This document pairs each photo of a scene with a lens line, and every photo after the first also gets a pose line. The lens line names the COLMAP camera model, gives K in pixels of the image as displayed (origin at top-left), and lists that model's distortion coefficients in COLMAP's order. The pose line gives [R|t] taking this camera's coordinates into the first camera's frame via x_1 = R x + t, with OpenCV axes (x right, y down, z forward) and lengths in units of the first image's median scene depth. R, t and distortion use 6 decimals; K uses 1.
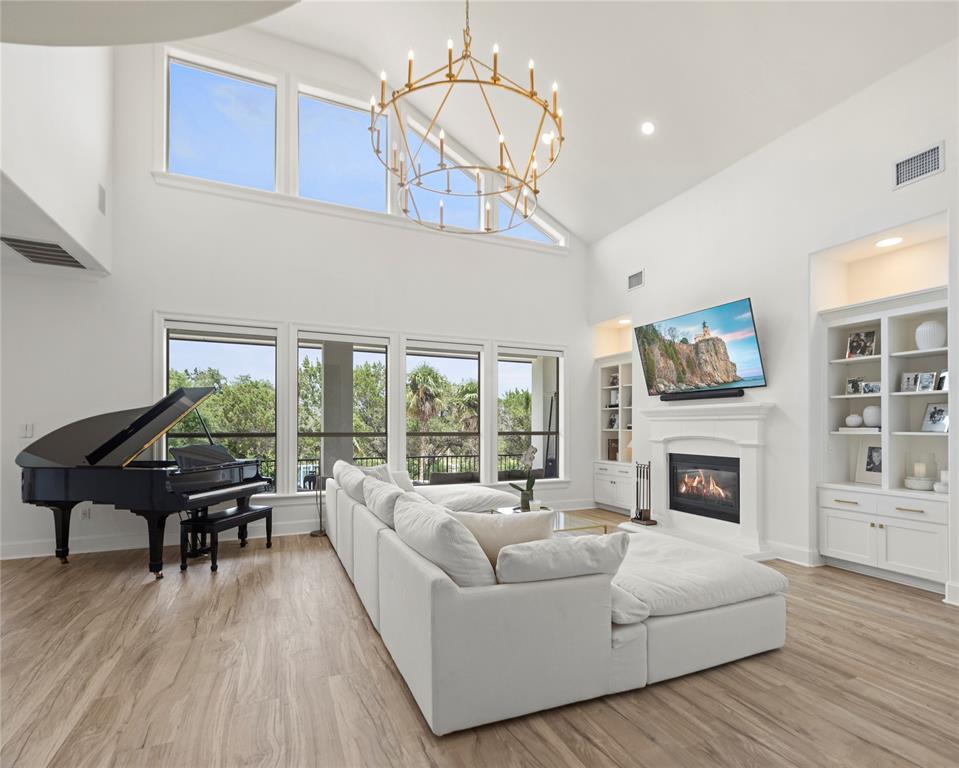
lens RADIAL K [[468.5, 0, 481.7], [0, 468.5, 425.7], [0, 0, 1]] dist [0.000489, 0.000158]
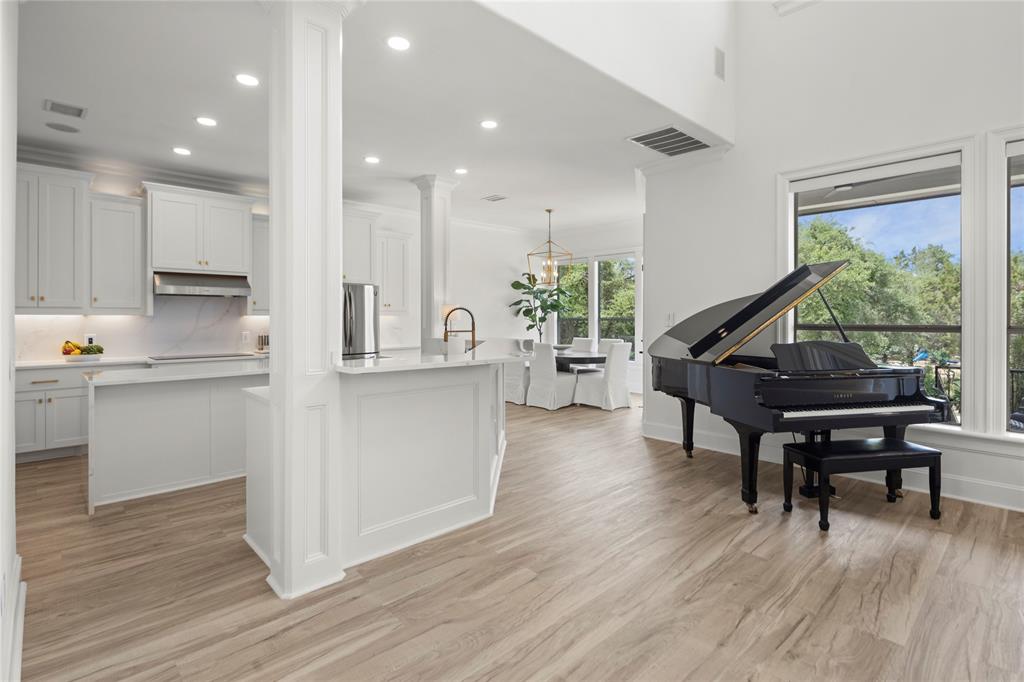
lens RADIAL K [[498.6, 0, 513.6], [0, 498.6, 317.6], [0, 0, 1]] dist [-0.001047, -0.001289]
pose [[0.337817, 0.000505, -0.941212, -0.041898], [0.004809, 0.999986, 0.002263, 0.000931], [0.941200, -0.005291, 0.337809, 0.300629]]
